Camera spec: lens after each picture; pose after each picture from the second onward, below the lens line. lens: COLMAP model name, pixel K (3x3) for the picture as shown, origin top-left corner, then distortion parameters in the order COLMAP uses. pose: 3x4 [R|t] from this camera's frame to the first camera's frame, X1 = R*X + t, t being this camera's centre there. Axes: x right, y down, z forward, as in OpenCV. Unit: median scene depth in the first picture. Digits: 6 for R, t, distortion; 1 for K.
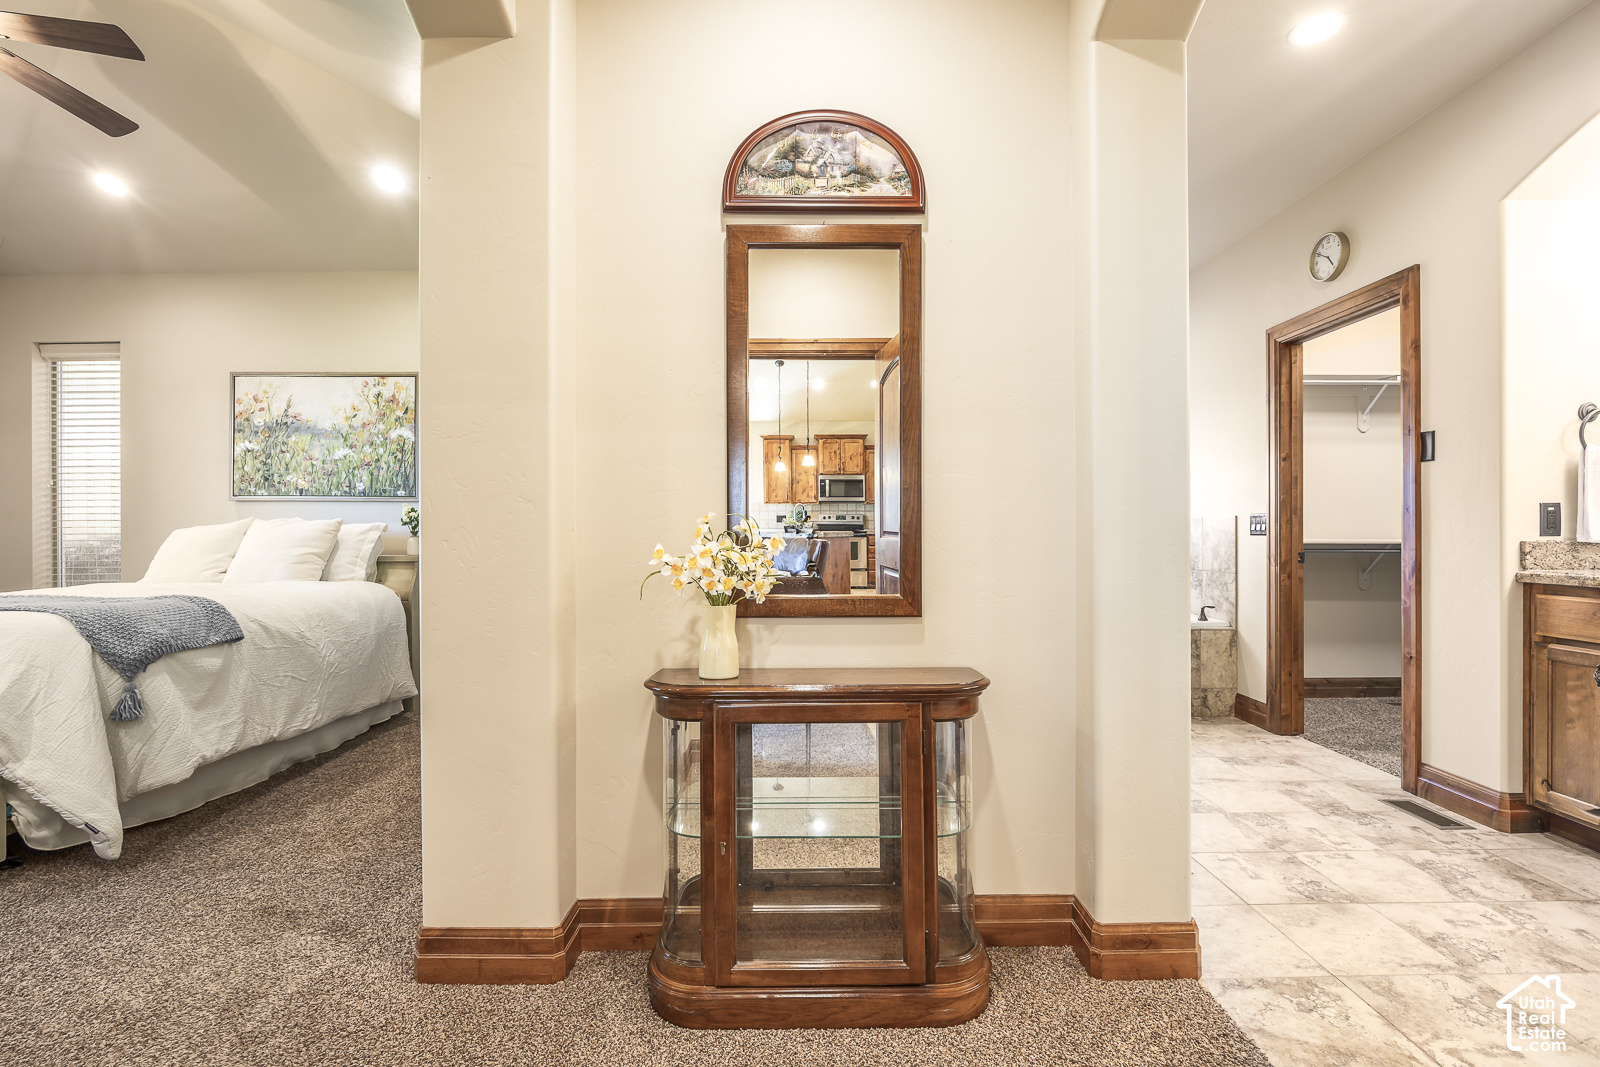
lens RADIAL K [[728.9, 0, 803.9], [0, 728.9, 534.0], [0, 0, 1]] dist [-0.005174, 0.000100]
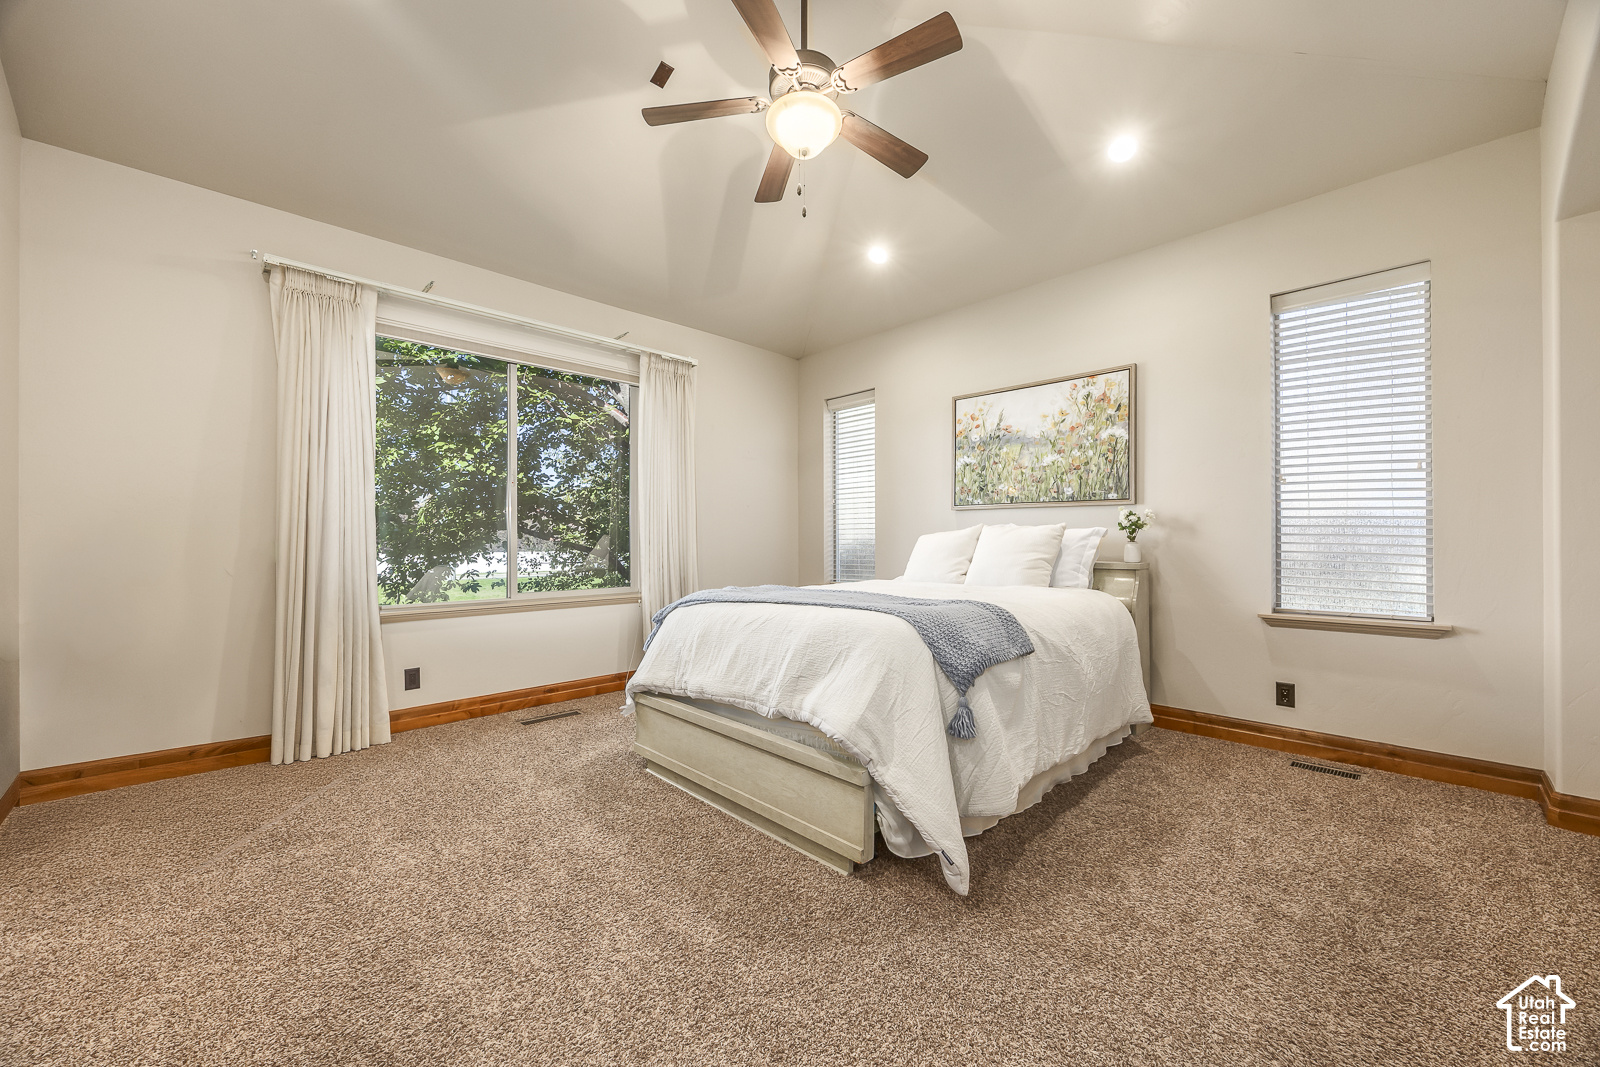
lens RADIAL K [[610.5, 0, 797.7], [0, 610.5, 537.0], [0, 0, 1]] dist [-0.000108, -0.000143]
pose [[0.700420, -0.002528, -0.713727, -0.303751], [-0.001034, 0.999989, -0.004556, 0.000999], [0.713731, 0.003929, 0.700409, 0.172414]]
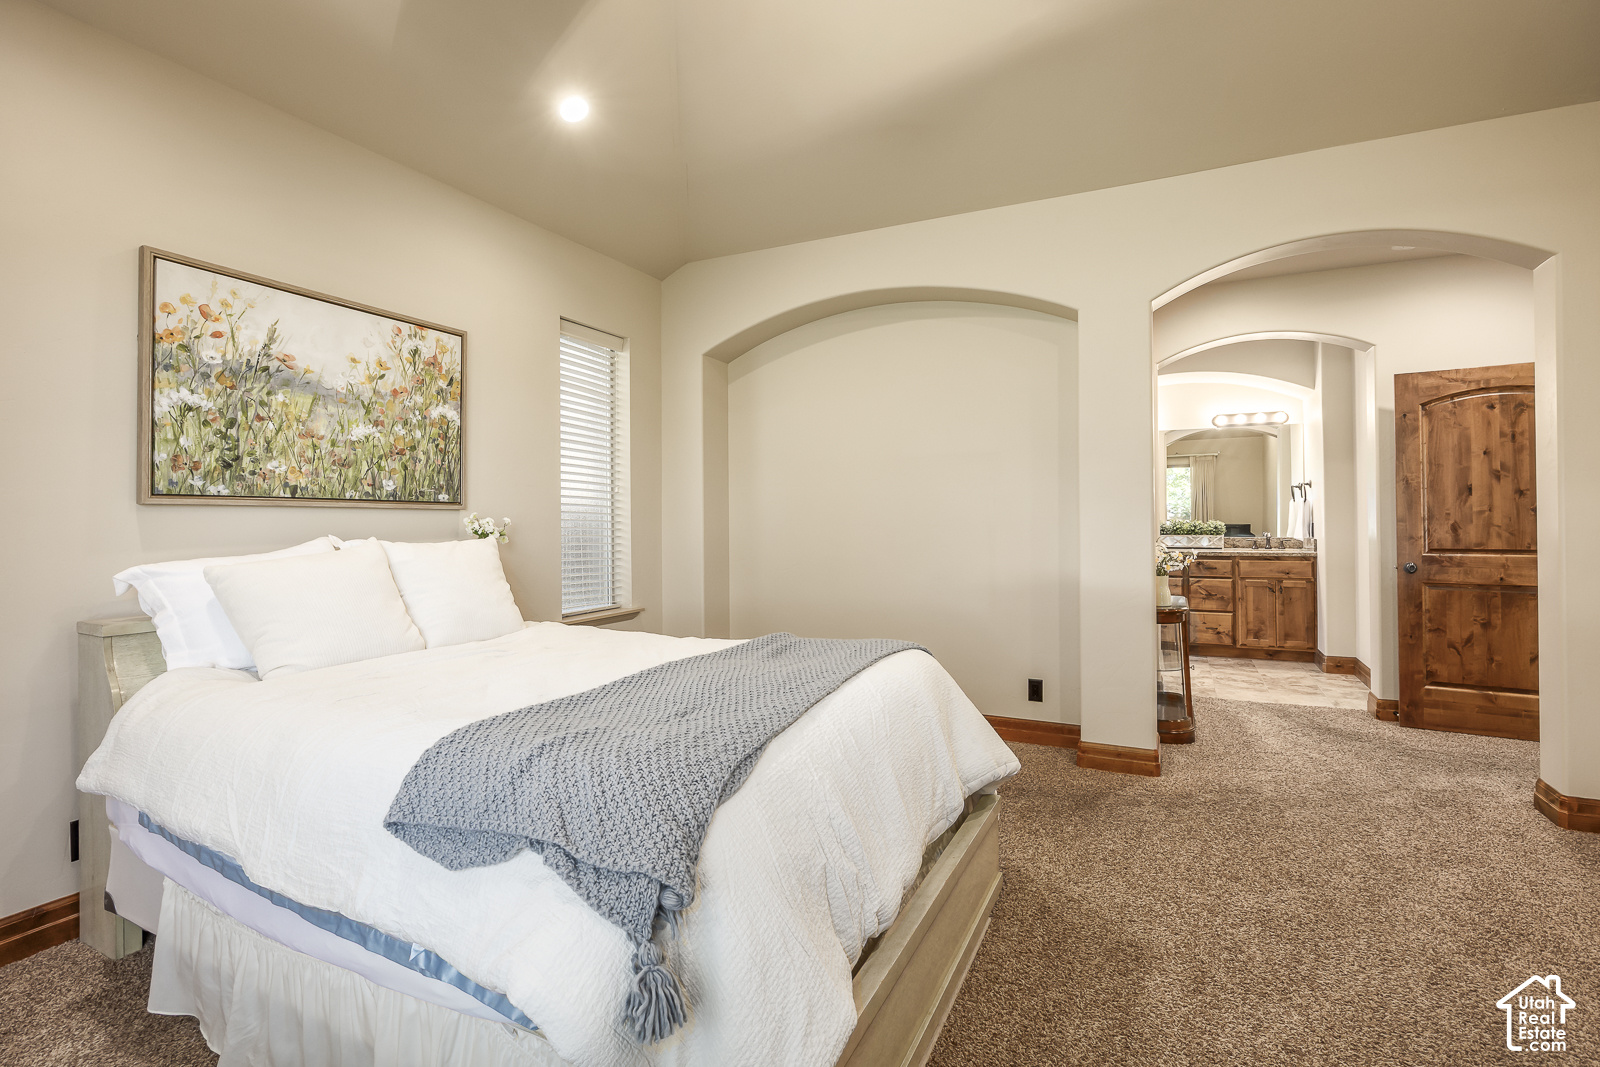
lens RADIAL K [[728.9, 0, 799.8], [0, 728.9, 519.3], [0, 0, 1]] dist [-0.005174, 0.000100]
pose [[0.462817, 0.000512, 0.886454, -1.121019], [0.007617, 0.999961, -0.004554, -0.032435], [-0.886421, 0.008860, 0.462795, 0.408757]]
